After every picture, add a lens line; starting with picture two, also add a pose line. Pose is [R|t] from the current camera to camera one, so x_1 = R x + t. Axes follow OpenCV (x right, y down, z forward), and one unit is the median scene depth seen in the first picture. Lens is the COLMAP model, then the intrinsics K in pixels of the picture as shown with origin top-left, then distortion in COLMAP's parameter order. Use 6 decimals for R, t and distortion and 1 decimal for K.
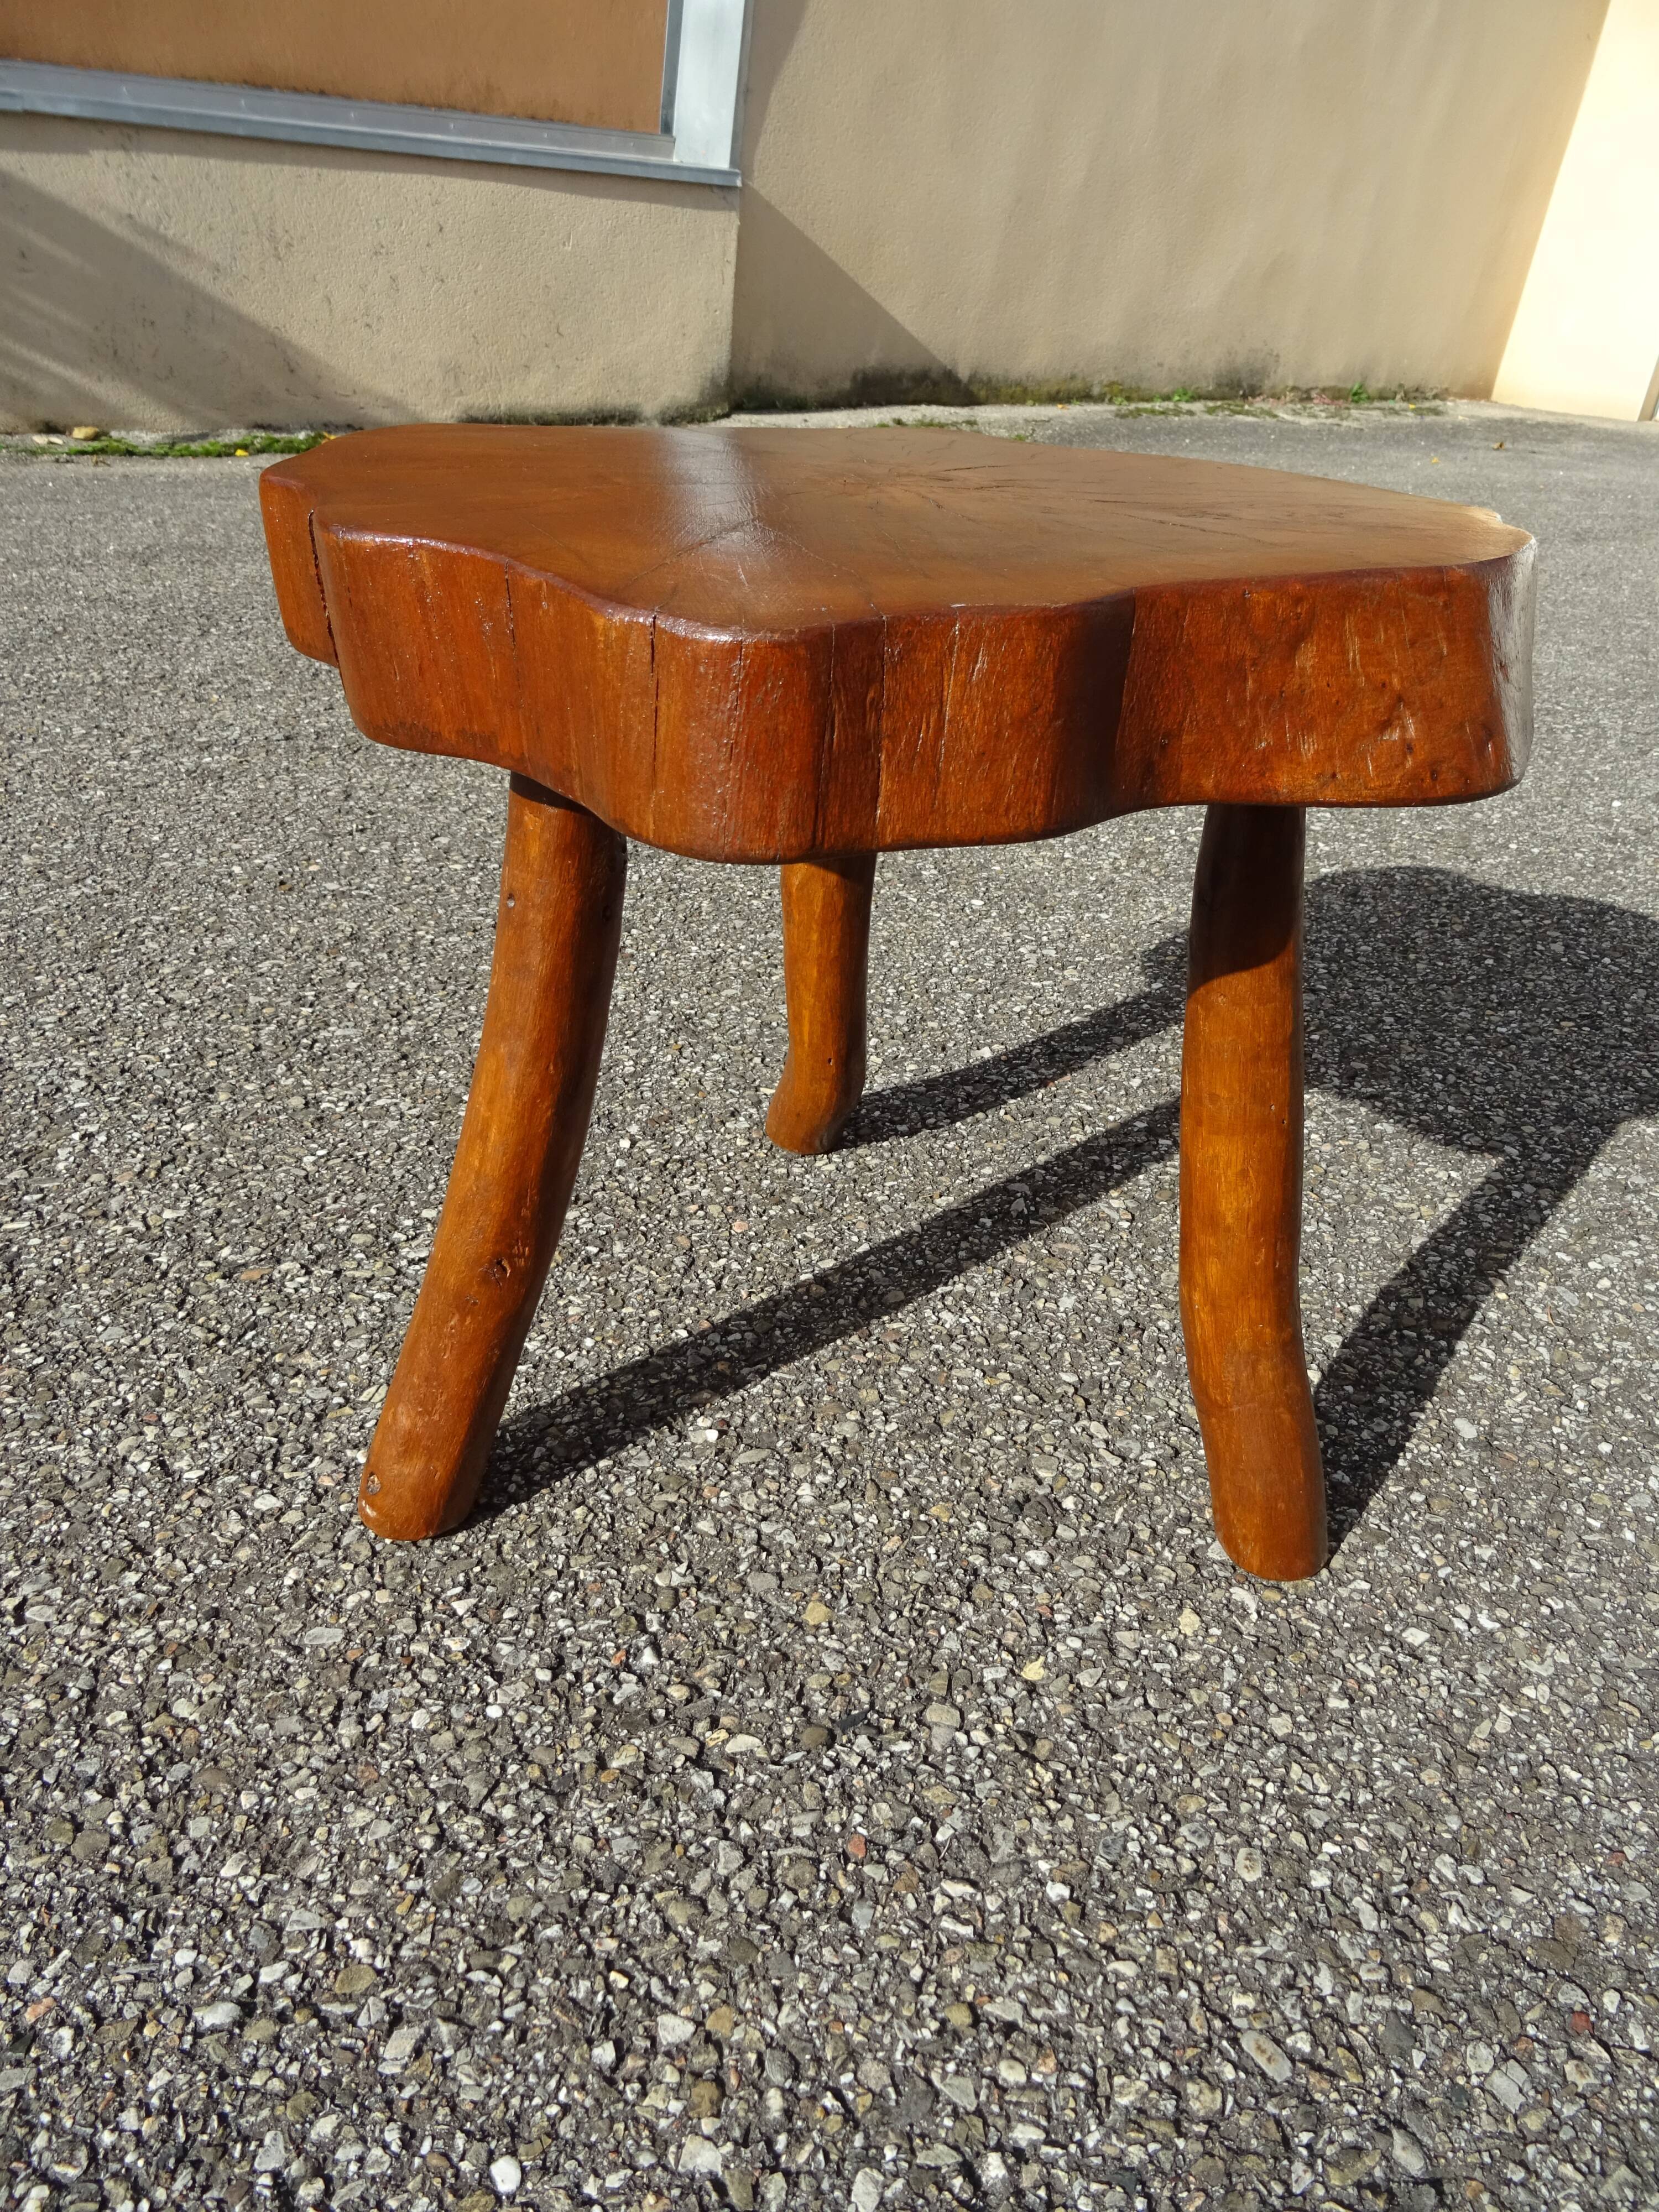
lens RADIAL K [[1578.0, 0, 828.4], [0, 1578.0, 1109.5], [0, 0, 1]] dist [0.003666, -0.010424]
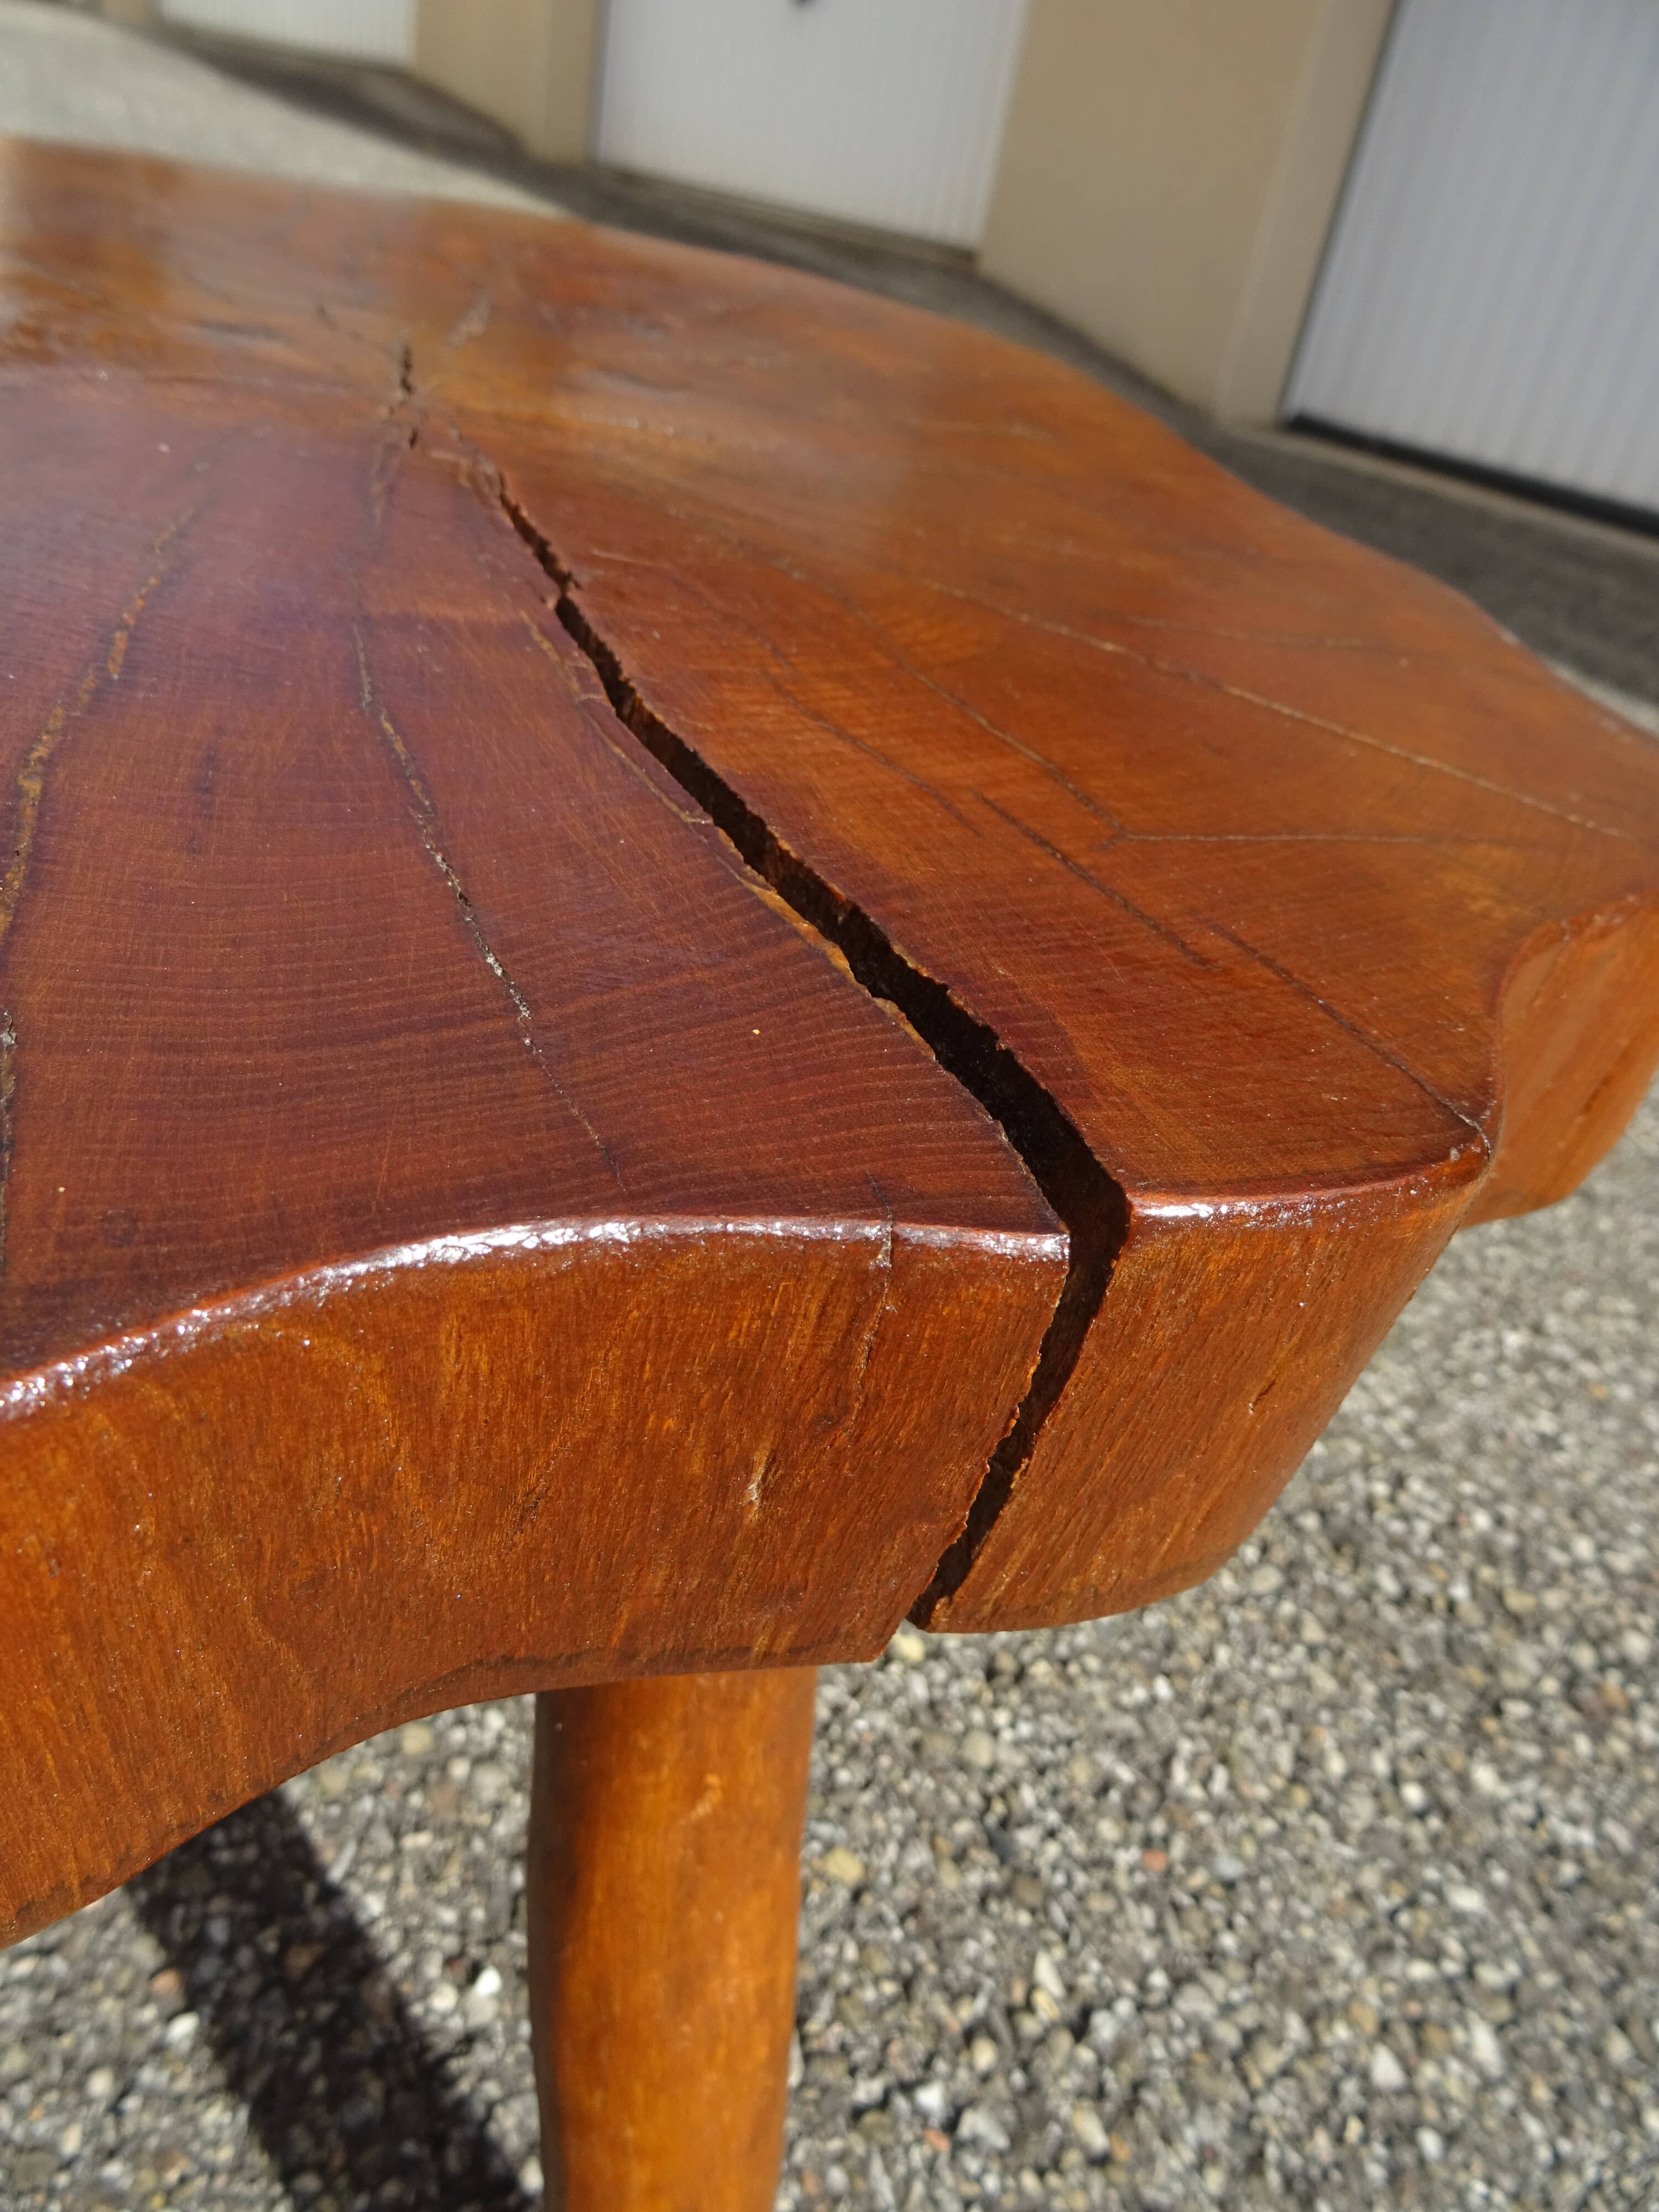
lens RADIAL K [[1578.0, 0, 833.1], [0, 1578.0, 1114.9], [0, 0, 1]] dist [0.003666, -0.010424]
pose [[0.023709, -0.618560, 0.785380, -0.363128], [0.295784, 0.754769, 0.585522, -0.390893], [-0.954961, 0.218421, 0.200854, 0.706608]]
